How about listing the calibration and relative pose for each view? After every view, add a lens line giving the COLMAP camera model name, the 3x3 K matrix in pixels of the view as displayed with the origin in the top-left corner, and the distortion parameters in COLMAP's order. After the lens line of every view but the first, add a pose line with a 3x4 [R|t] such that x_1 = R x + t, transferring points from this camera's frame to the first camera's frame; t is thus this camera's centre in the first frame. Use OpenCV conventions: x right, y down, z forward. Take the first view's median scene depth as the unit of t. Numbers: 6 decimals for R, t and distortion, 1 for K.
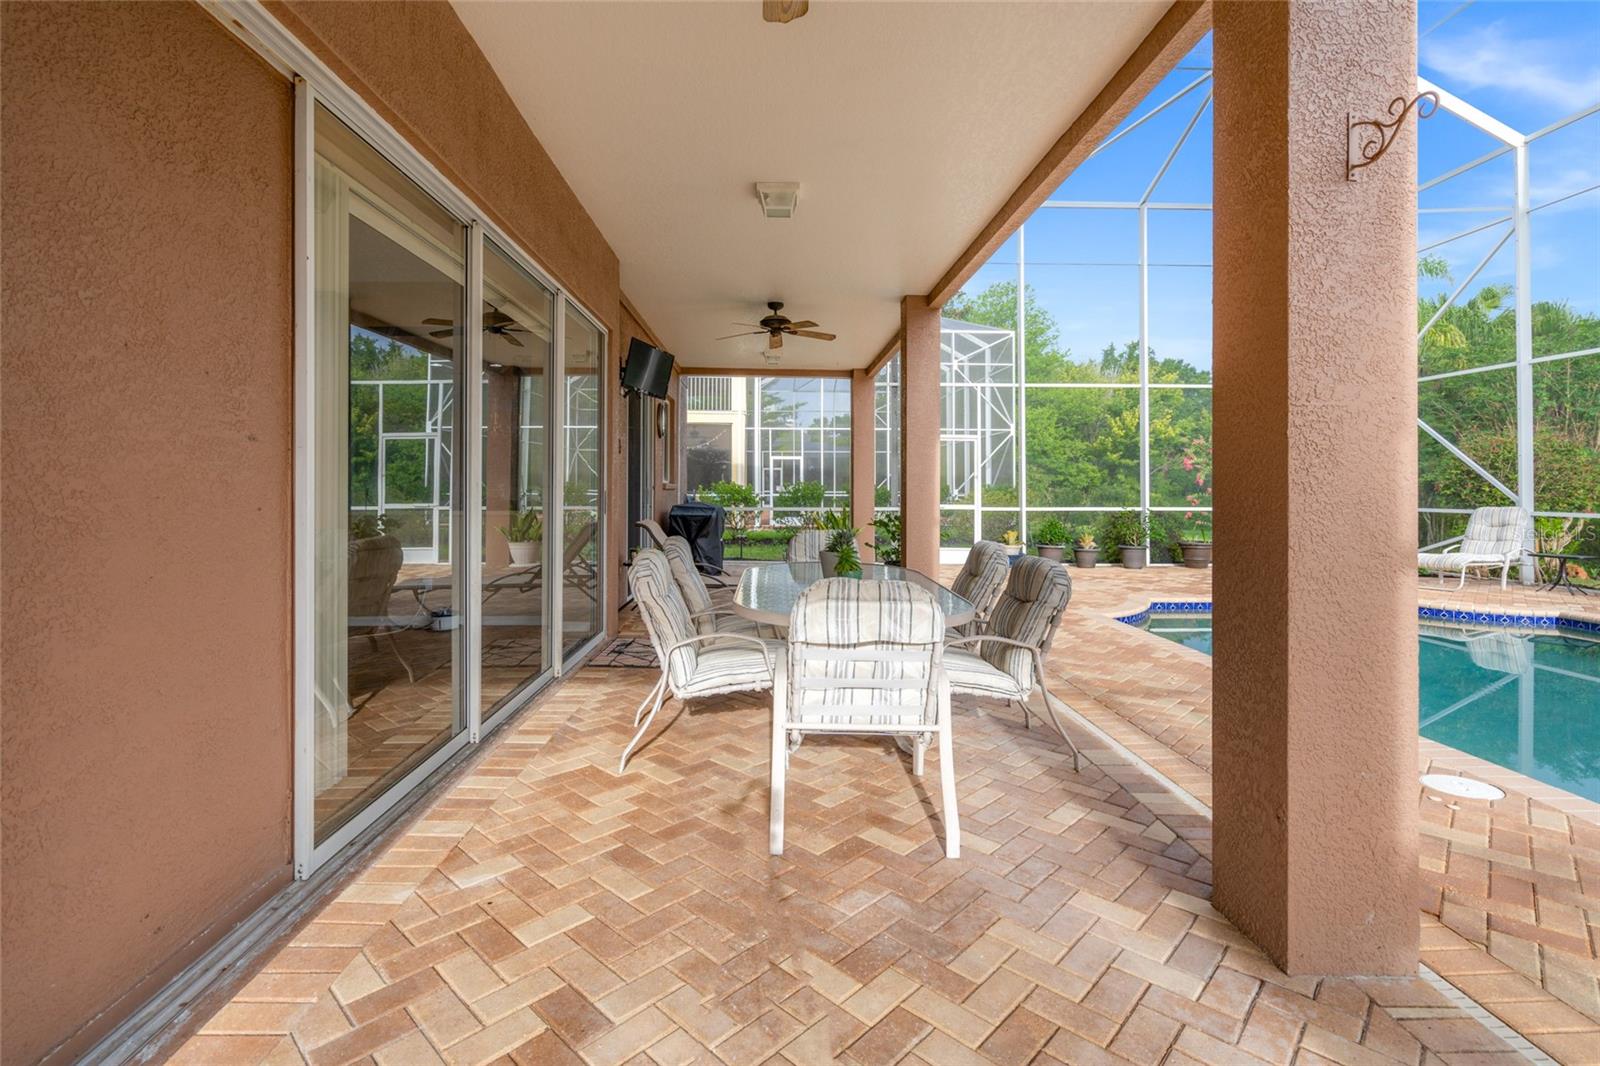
lens RADIAL K [[748.5, 0, 796.2], [0, 748.5, 478.2], [0, 0, 1]] dist [-0.004292, -0.000141]
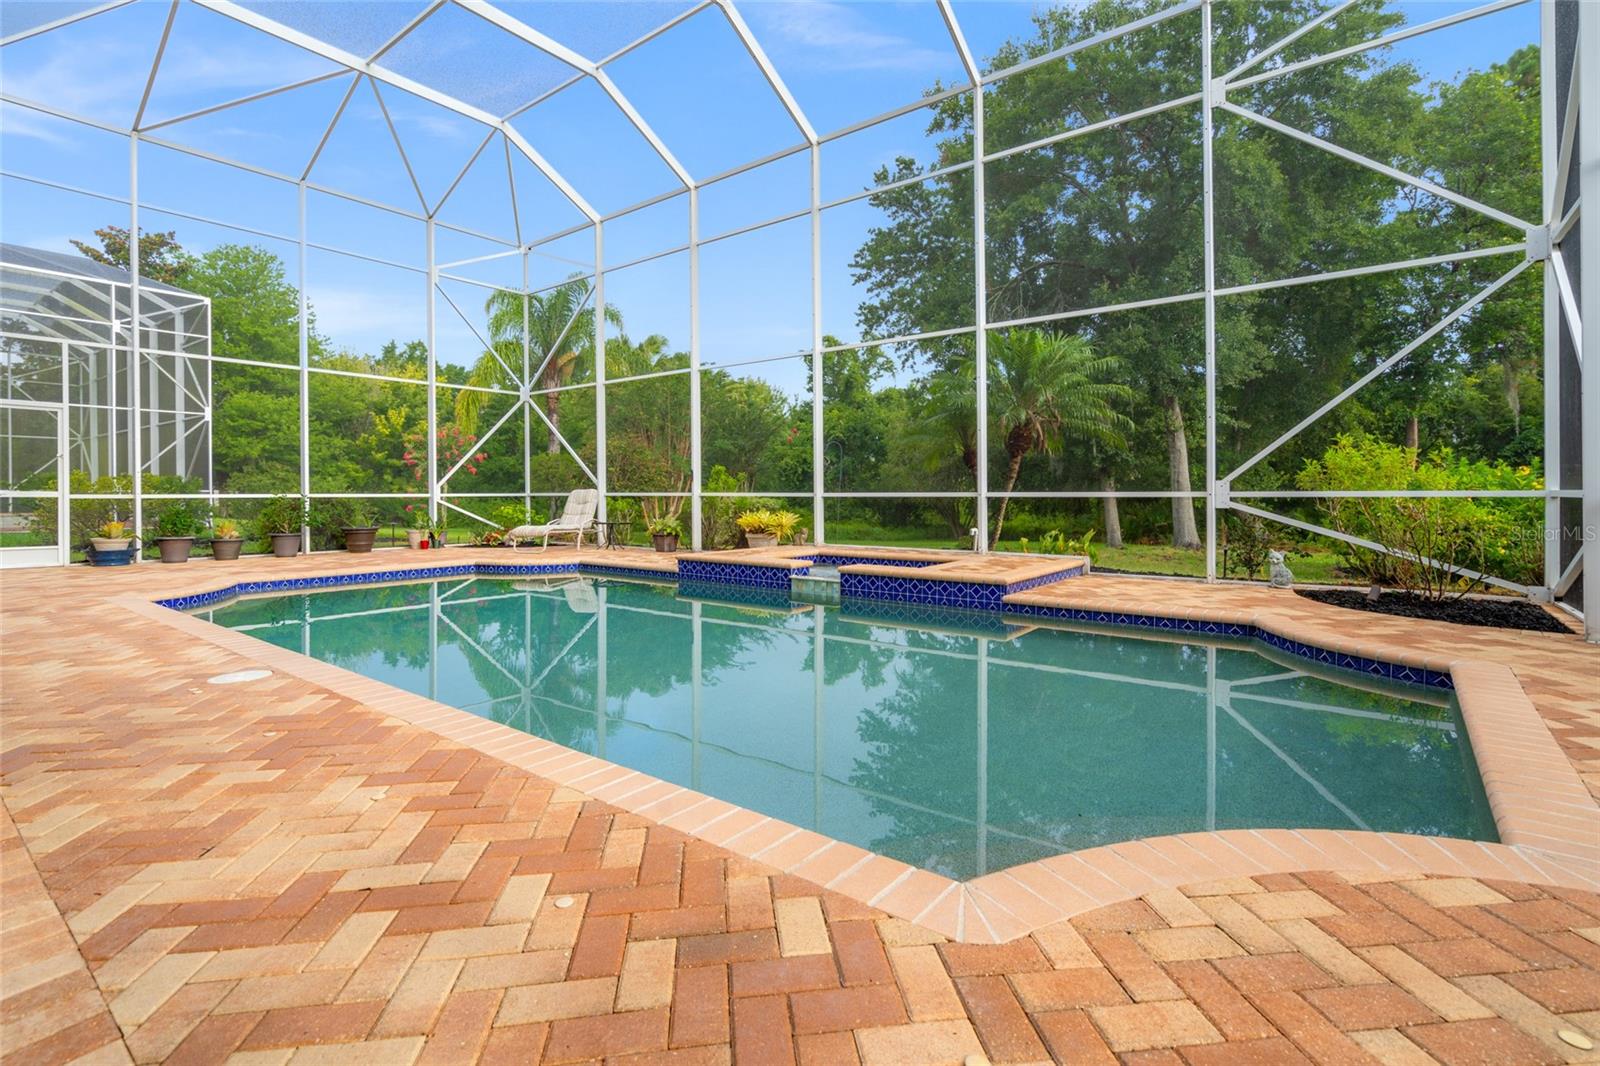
lens RADIAL K [[740.5, 0, 795.5], [0, 740.5, 498.8], [0, 0, 1]] dist [-0.000340, -0.000505]
pose [[0.624976, -0.006542, 0.780616, 0.388774], [-0.011485, 0.999780, 0.017574, 0.073115], [-0.780559, -0.019949, 0.624763, -0.315826]]
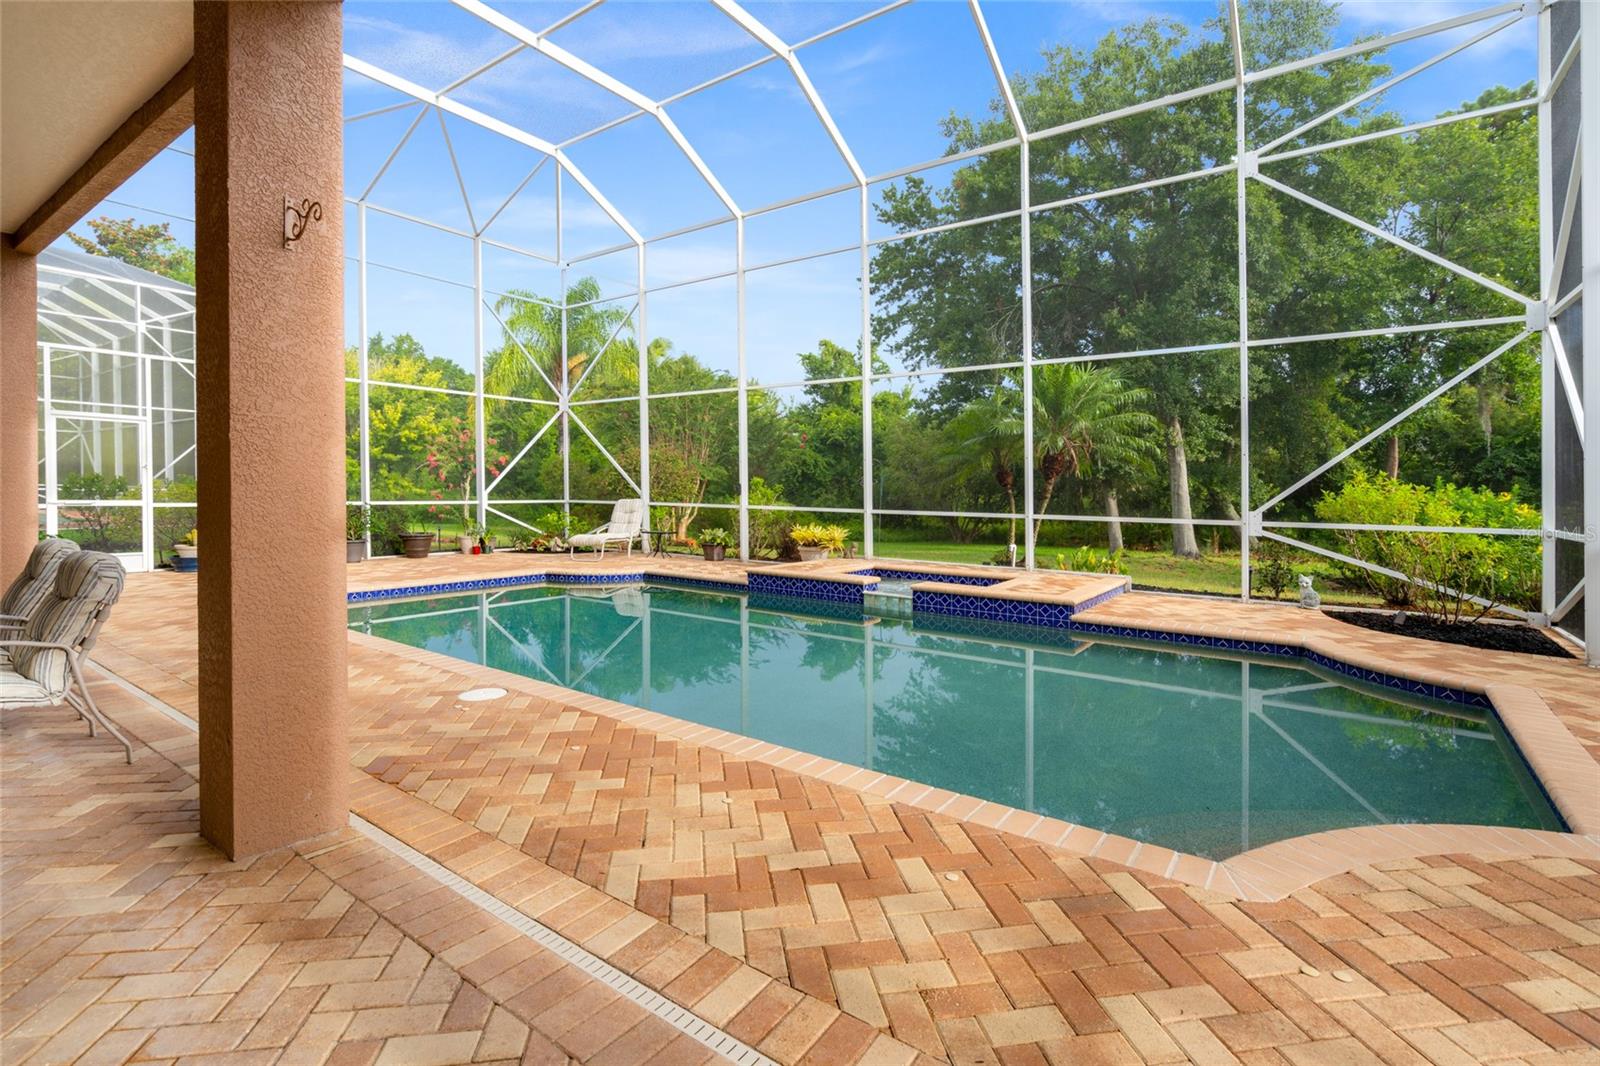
lens RADIAL K [[730.3, 0, 797.5], [0, 730.3, 491.4], [0, 0, 1]] dist [-0.002592, 0.000373]
pose [[0.604754, 0.003217, 0.796406, 0.105718], [-0.022092, 0.999675, 0.012738, -0.001111], [-0.796106, -0.025298, 0.604628, -0.213212]]
